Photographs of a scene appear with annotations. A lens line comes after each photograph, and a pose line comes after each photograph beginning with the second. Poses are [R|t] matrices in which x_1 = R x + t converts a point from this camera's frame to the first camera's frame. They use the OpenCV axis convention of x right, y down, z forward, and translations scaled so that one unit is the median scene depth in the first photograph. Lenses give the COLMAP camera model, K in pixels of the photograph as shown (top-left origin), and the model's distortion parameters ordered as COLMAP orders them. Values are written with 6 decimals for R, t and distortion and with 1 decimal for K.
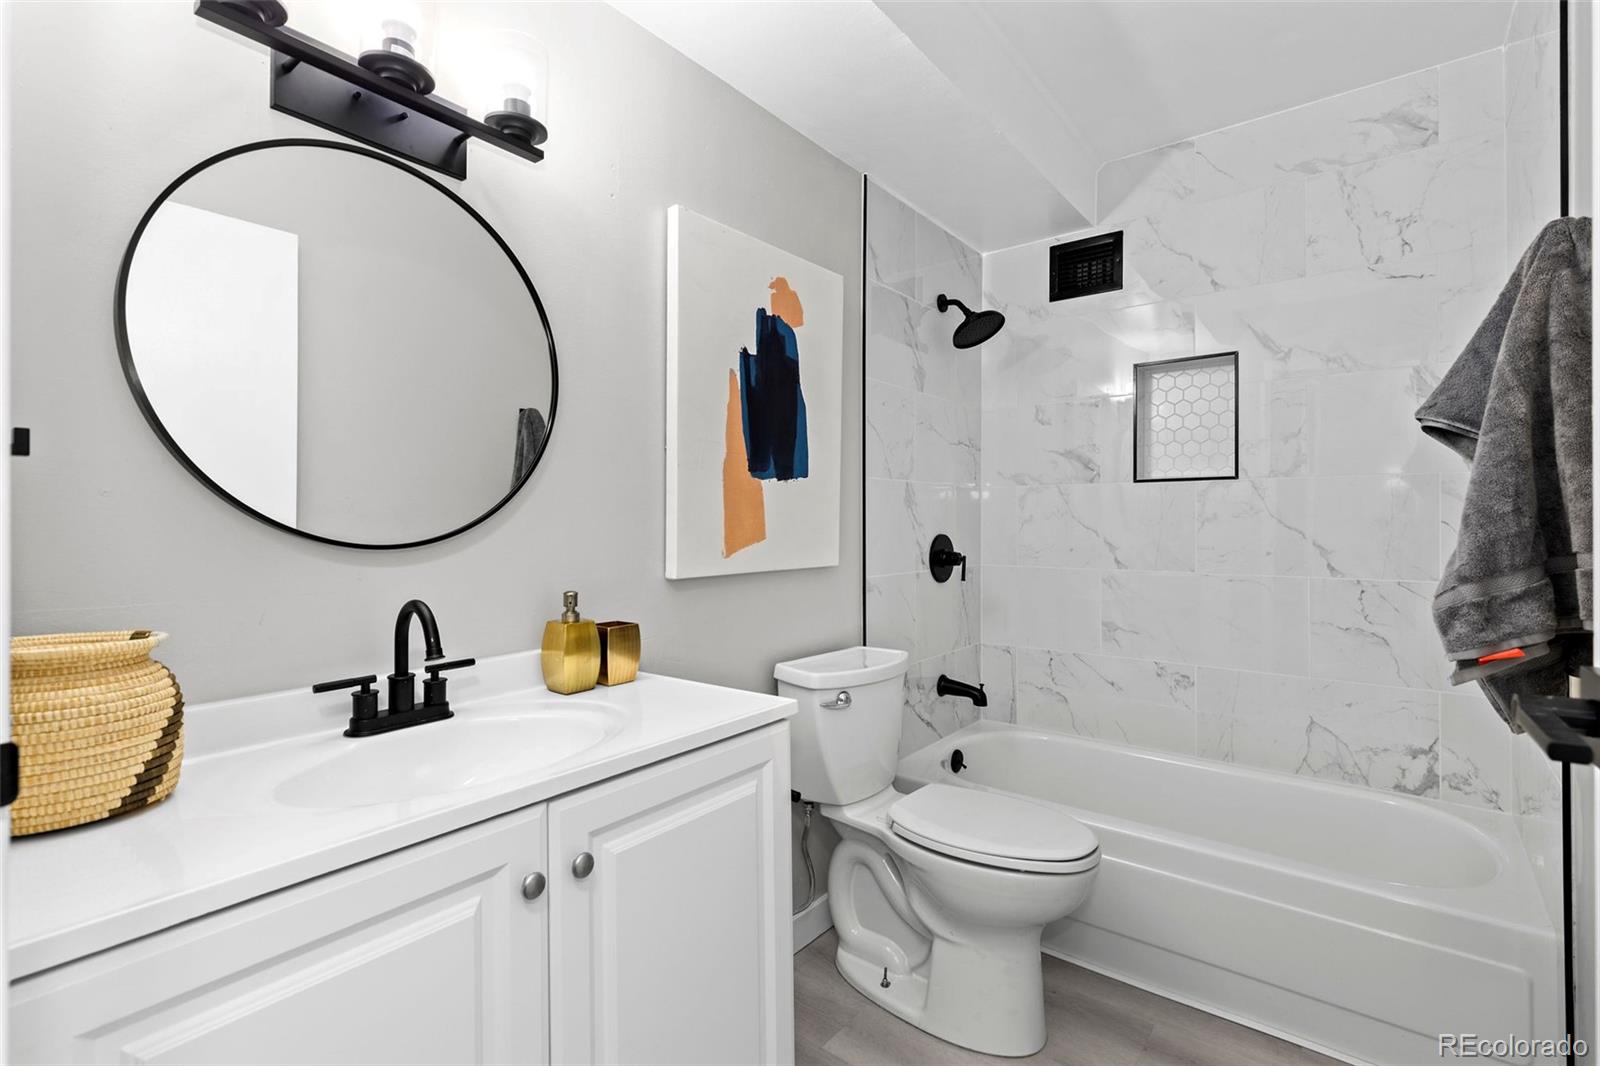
lens RADIAL K [[724.4, 0, 765.3], [0, 724.4, 522.5], [0, 0, 1]] dist [0.005920, -0.000417]
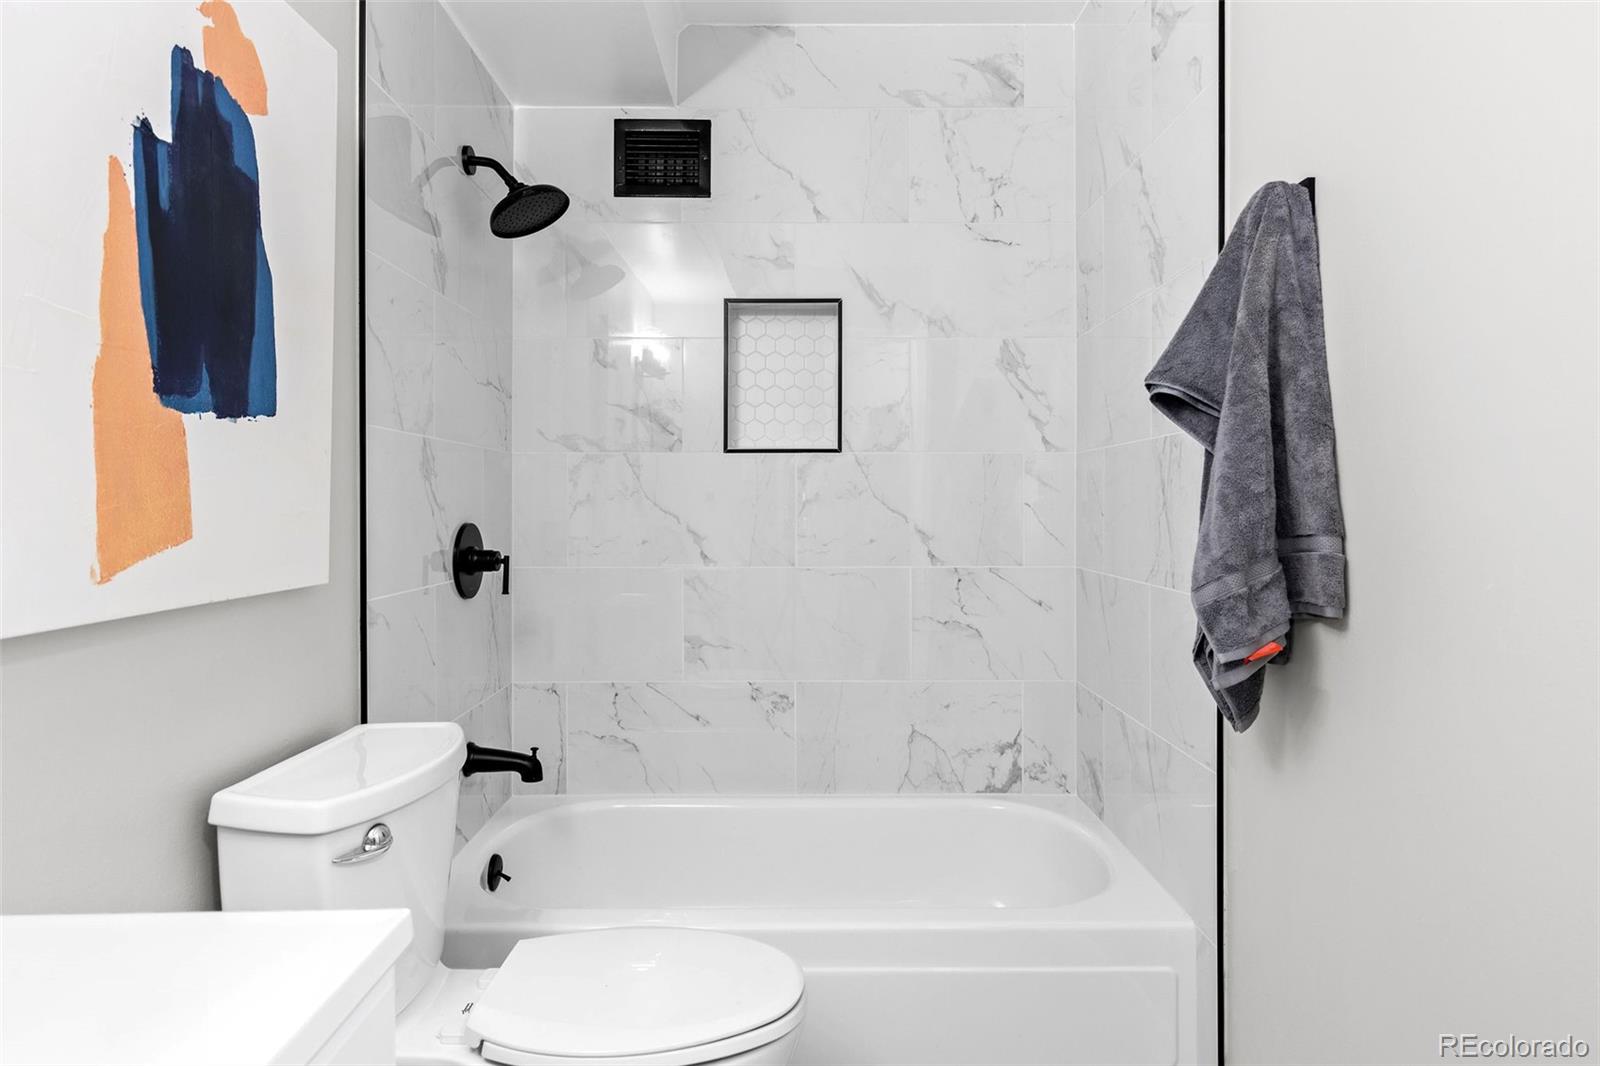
lens RADIAL K [[923.4, 0, 800.1], [0, 923.4, 509.6], [0, 0, 1]] dist [0.008798, -0.001340]
pose [[0.762154, -0.003329, 0.647387, -0.083850], [0.000460, 0.999989, 0.004601, 0.001047], [-0.647396, -0.003209, 0.762147, 0.260145]]
